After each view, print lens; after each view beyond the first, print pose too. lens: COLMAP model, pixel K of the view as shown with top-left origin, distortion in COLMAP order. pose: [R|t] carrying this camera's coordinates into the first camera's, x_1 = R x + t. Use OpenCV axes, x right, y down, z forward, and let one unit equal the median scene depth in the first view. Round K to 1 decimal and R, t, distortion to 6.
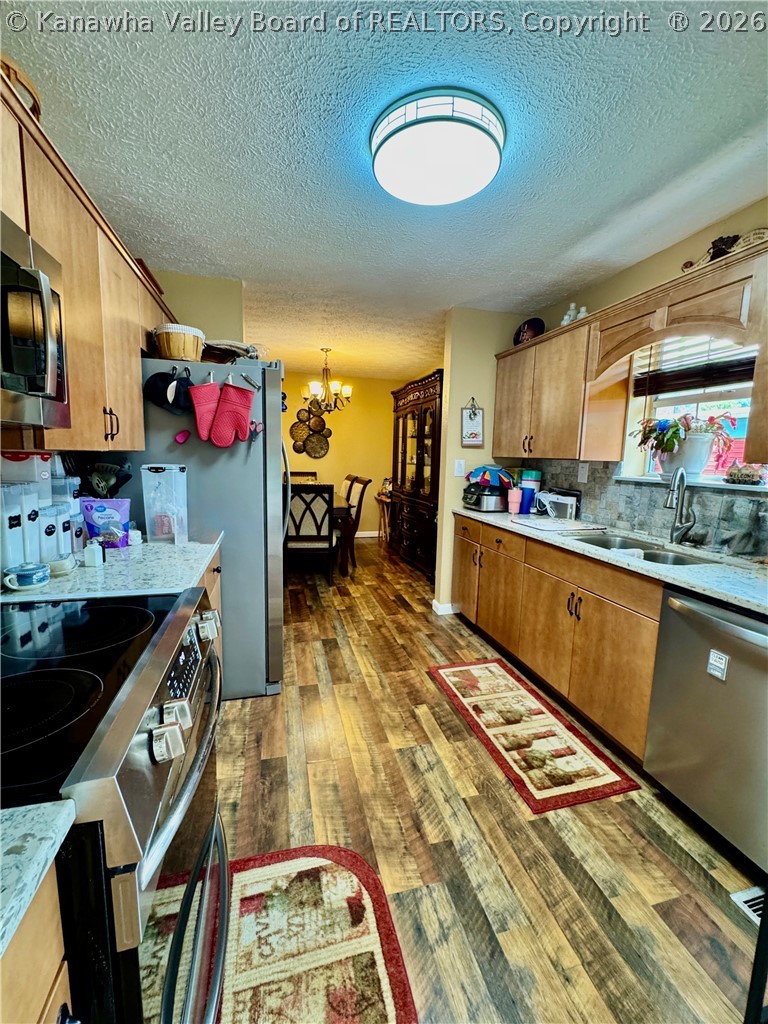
lens RADIAL K [[418.5, 0, 384.0], [0, 418.5, 512.0], [0, 0, 1]] dist [-0.002990, -0.000052]
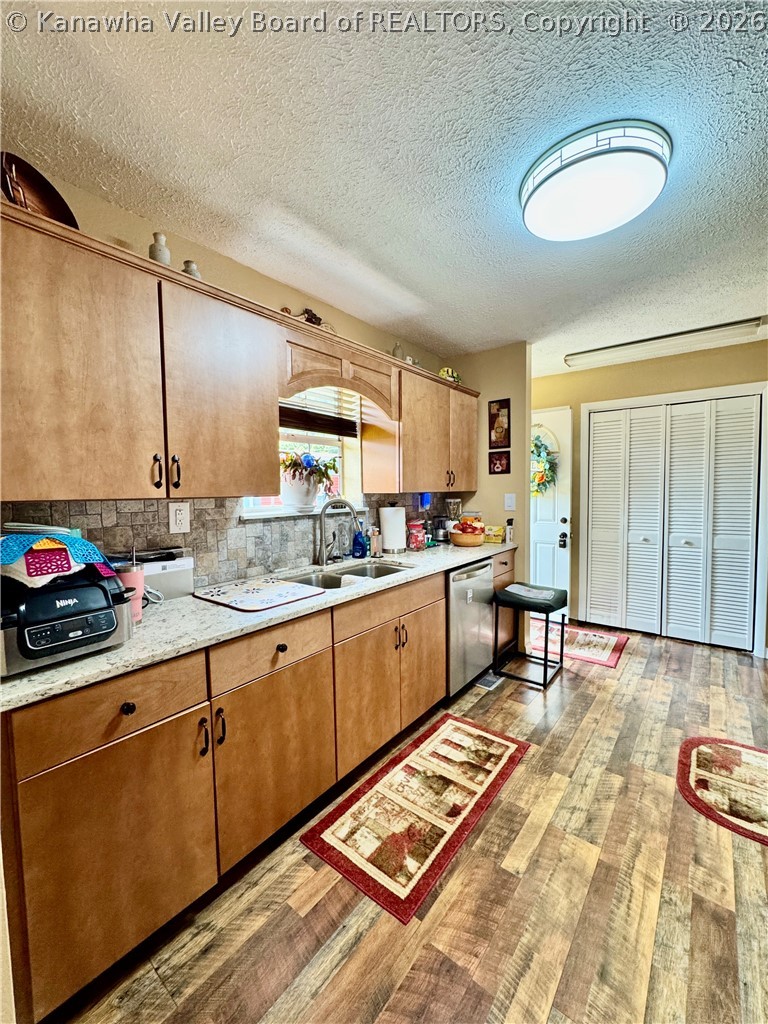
lens RADIAL K [[410.9, 0, 386.6], [0, 410.9, 512.2], [0, 0, 1]] dist [-0.005814, 0.000443]
pose [[-0.599292, -0.060162, 0.798266, -0.239567], [0.107704, 0.982046, 0.154871, -0.182952], [-0.793252, 0.178789, -0.582053, 1.229146]]
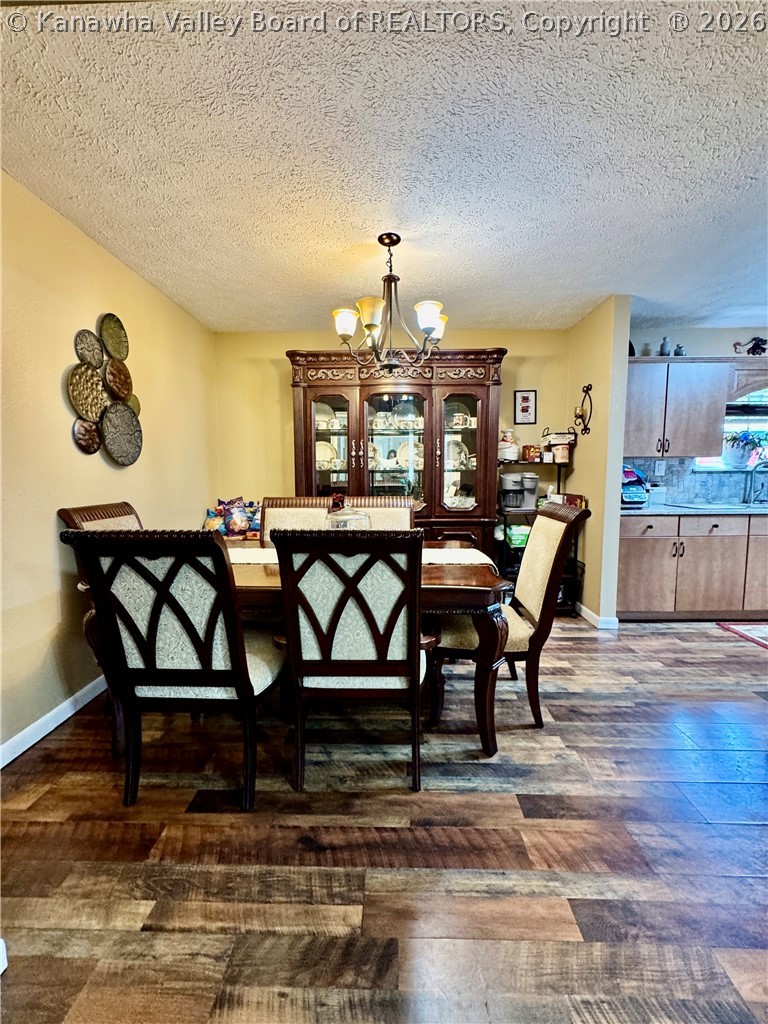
lens RADIAL K [[410.9, 0, 386.6], [0, 410.9, 512.2], [0, 0, 1]] dist [-0.005814, 0.000443]
pose [[0.281235, -0.119121, 0.952217, -1.135543], [0.142103, 0.986496, 0.081439, -0.204613], [-0.949059, 0.112409, 0.294365, 1.610769]]
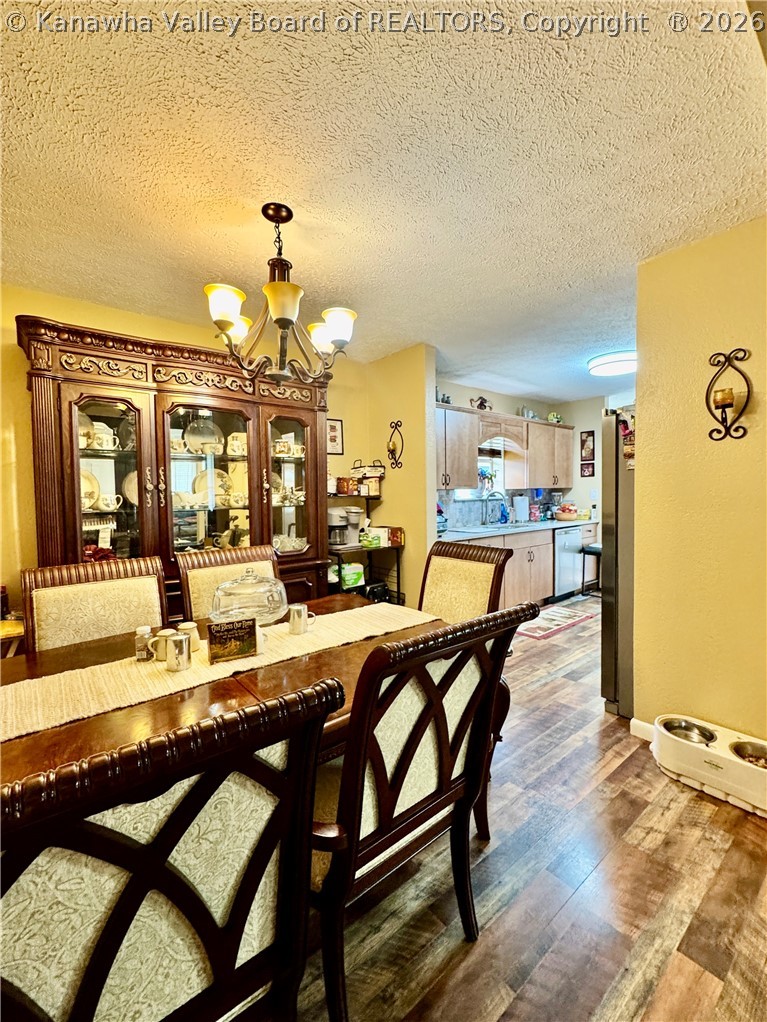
lens RADIAL K [[433.2, 0, 383.5], [0, 433.2, 511.0], [0, 0, 1]] dist [-0.007909, 0.000279]
pose [[-0.415777, -0.057655, 0.907637, -0.968067], [0.129931, 0.983986, 0.122025, -0.292767], [-0.900137, 0.168666, -0.401627, 1.997352]]
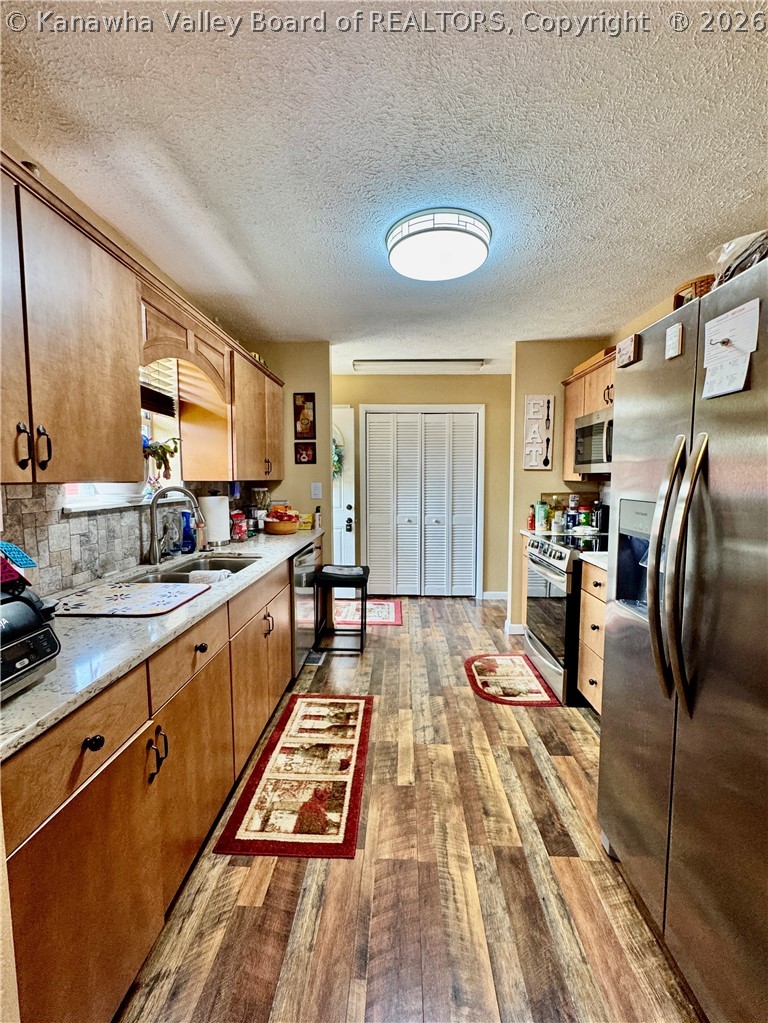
lens RADIAL K [[428.5, 0, 385.4], [0, 428.5, 511.8], [0, 0, 1]] dist [-0.003904, 0.000064]
pose [[-0.956596, -0.045494, 0.287846, -0.080988], [0.017746, 0.976813, 0.213358, -0.205032], [-0.290878, 0.209206, -0.933608, 1.446655]]
